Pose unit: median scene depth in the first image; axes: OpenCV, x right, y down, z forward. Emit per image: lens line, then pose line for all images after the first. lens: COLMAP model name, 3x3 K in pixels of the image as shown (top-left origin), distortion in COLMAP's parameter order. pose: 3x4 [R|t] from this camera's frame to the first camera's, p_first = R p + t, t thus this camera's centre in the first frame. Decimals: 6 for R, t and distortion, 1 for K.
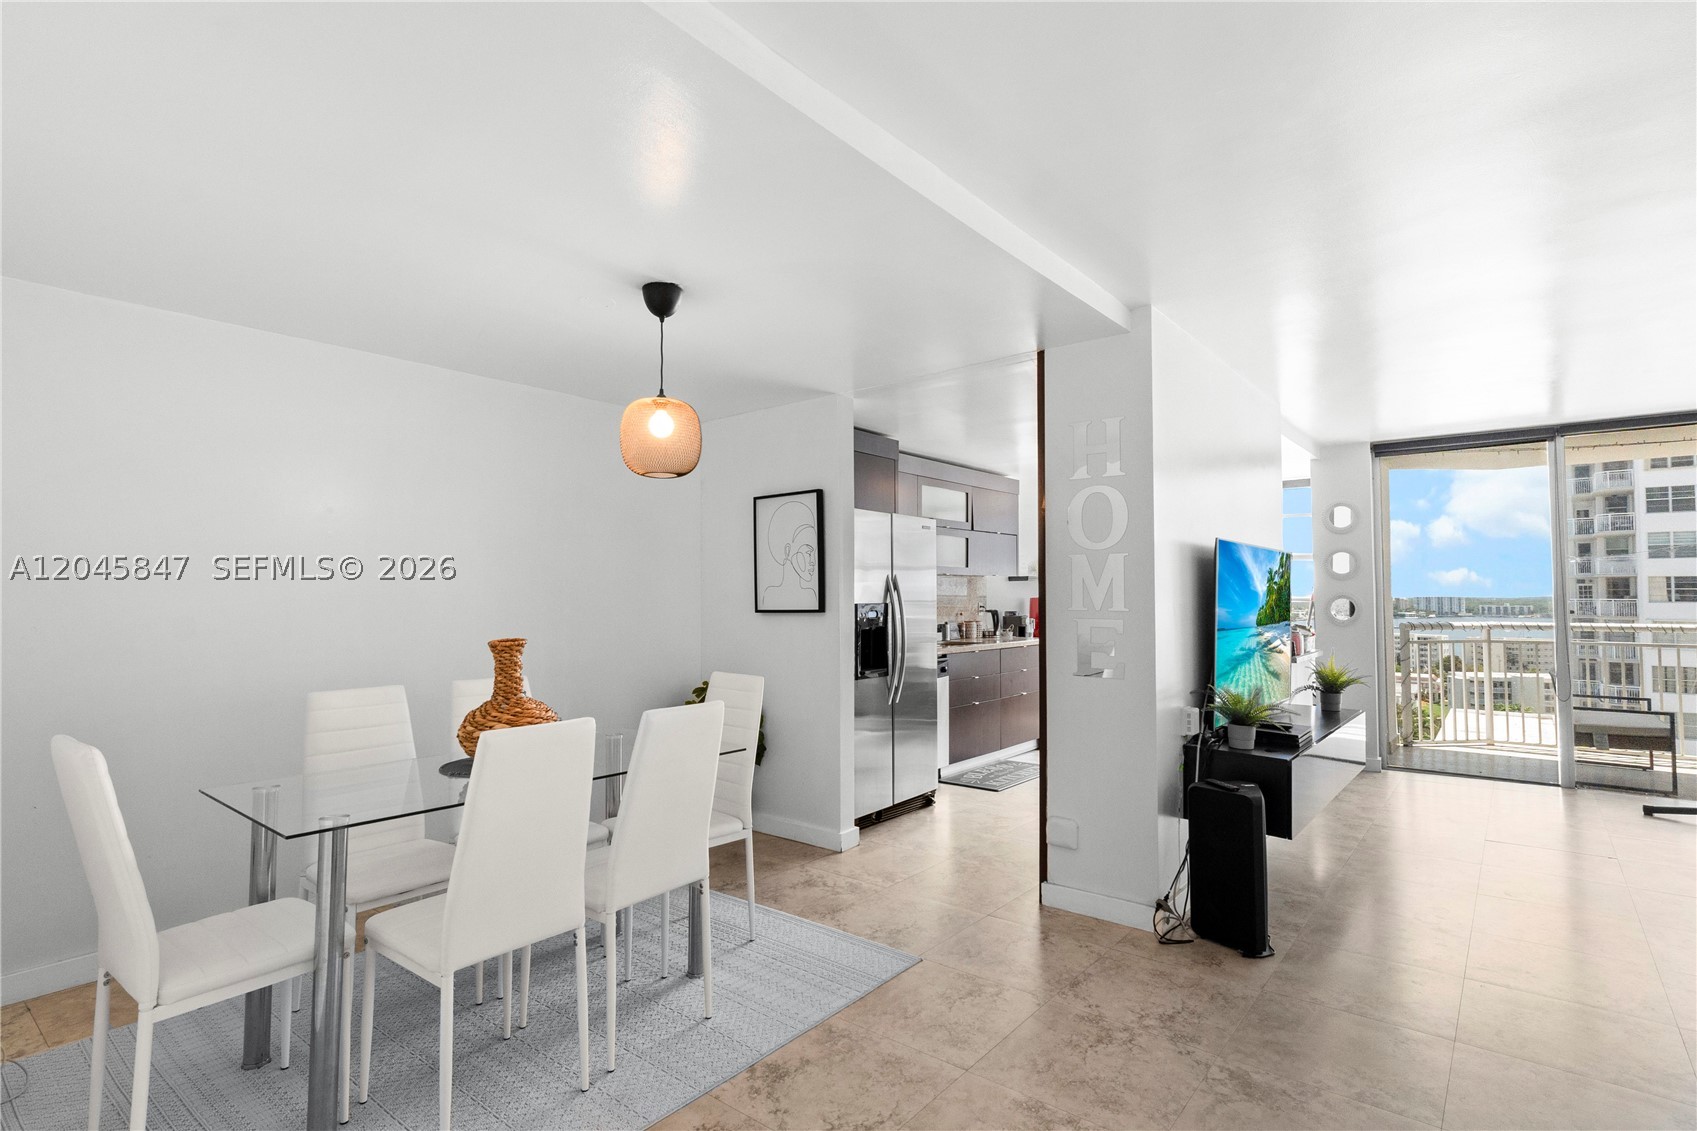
lens RADIAL K [[825.8, 0, 848.5], [0, 825.8, 565.5], [0, 0, 1]] dist [0.001979, 0.000454]
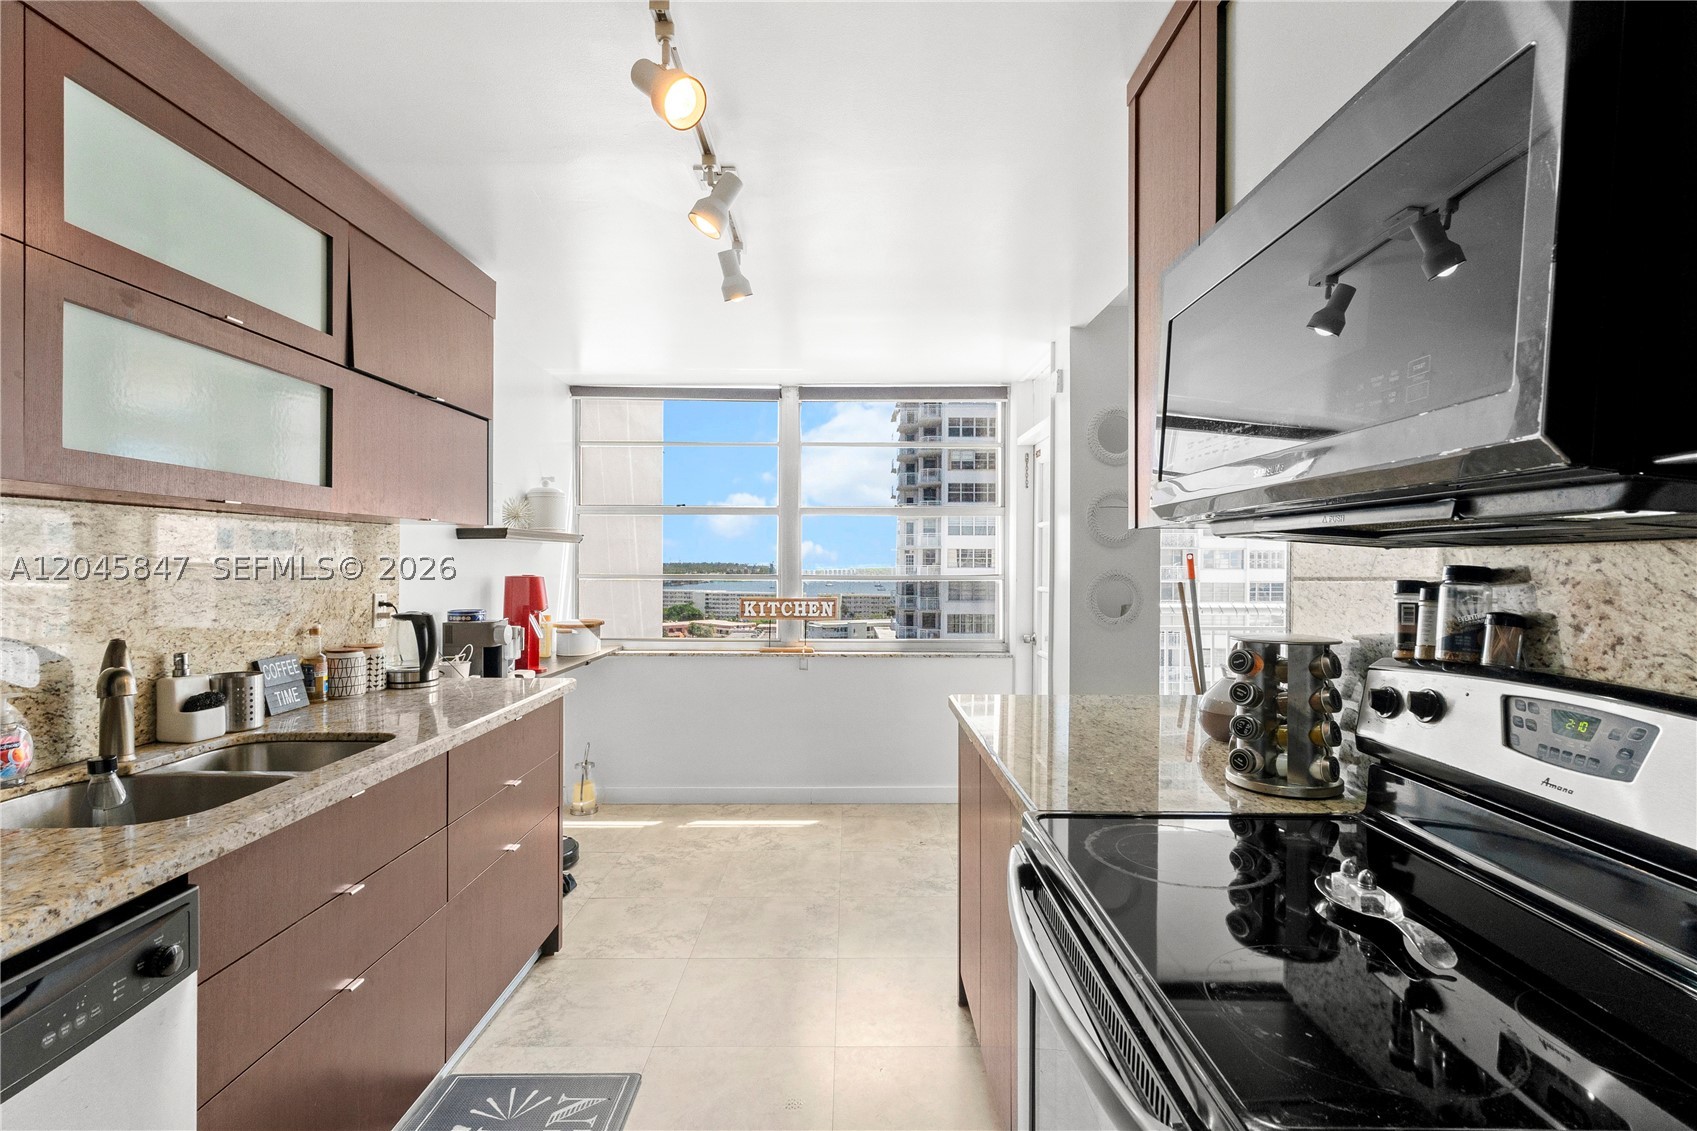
lens RADIAL K [[795.3, 0, 848.5], [0, 795.3, 565.5], [0, 0, 1]] dist [-0.000701, -0.000116]
pose [[0.774213, 0.000105, 0.632926, 0.098443], [-0.026921, 0.999100, 0.032765, 0.015106], [-0.632353, -0.042406, 0.773519, 0.601450]]
